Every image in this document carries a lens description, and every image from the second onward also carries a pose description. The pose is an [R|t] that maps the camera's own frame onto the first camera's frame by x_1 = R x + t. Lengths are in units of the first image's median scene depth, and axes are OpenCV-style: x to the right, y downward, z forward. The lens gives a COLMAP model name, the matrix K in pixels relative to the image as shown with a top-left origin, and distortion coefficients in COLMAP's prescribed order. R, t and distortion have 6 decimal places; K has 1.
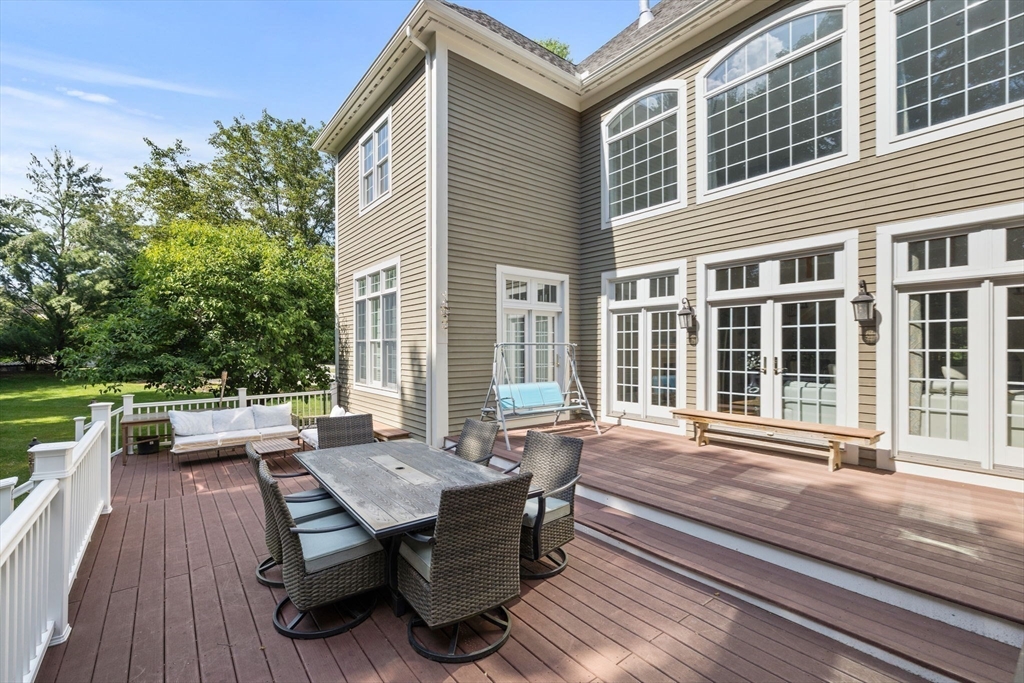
lens RADIAL K [[505.4, 0, 512.6], [0, 505.4, 358.9], [0, 0, 1]] dist [0.001520, 0.000113]
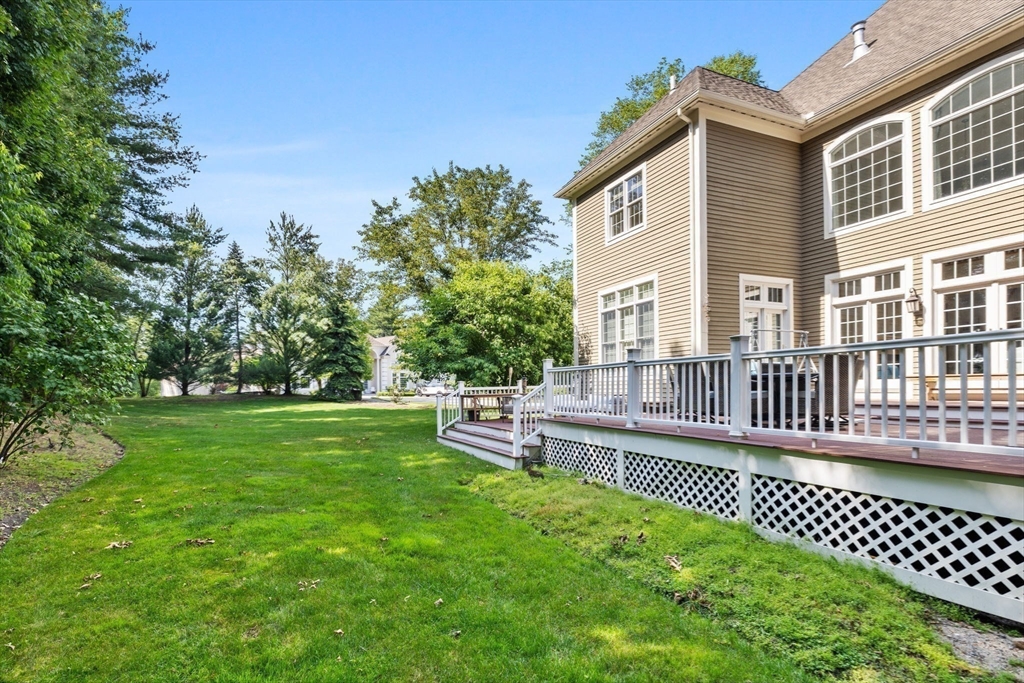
lens RADIAL K [[509.3, 0, 512.0], [0, 509.3, 388.7], [0, 0, 1]] dist [-0.002549, -0.000270]
pose [[0.957198, -0.008110, -0.289320, -0.203203], [0.009975, 0.999938, 0.004970, 0.093346], [0.289261, -0.007643, 0.957220, -0.409442]]
